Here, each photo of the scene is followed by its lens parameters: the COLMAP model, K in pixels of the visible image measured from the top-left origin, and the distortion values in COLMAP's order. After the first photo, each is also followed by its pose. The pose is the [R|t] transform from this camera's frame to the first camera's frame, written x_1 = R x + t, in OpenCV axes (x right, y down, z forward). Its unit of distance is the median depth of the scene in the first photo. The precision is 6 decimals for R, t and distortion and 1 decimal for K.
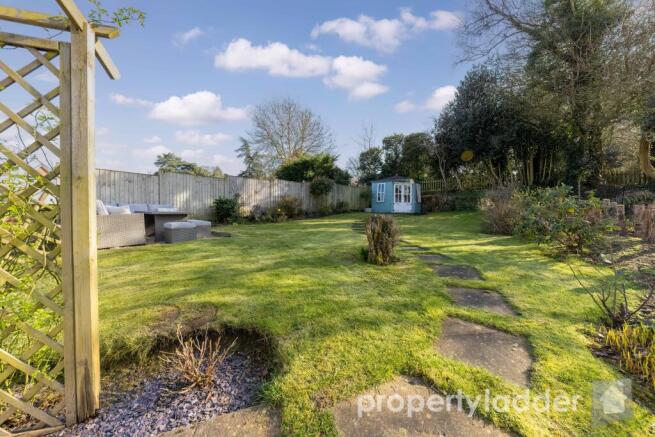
lens RADIAL K [[229.1, 0, 331.7], [0, 229.1, 219.7], [0, 0, 1]] dist [-0.001323, -0.000372]
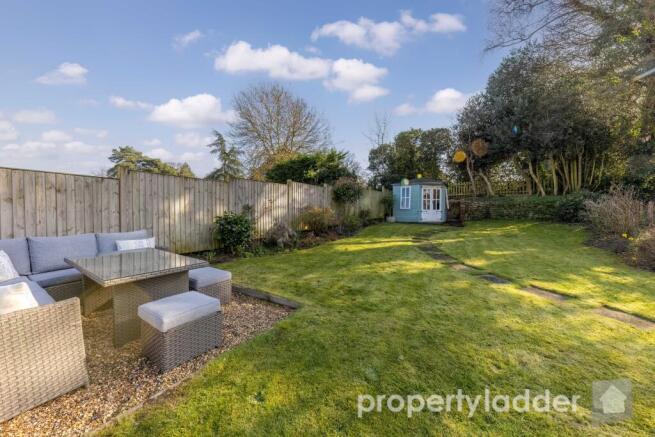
lens RADIAL K [[229.1, 0, 323.5], [0, 229.1, 216.2], [0, 0, 1]] dist [-0.001323, -0.000372]
pose [[0.995373, -0.005605, 0.095921, -0.135044], [0.006433, 0.999945, -0.008324, -0.039845], [-0.095869, 0.008902, 0.995354, 0.172015]]
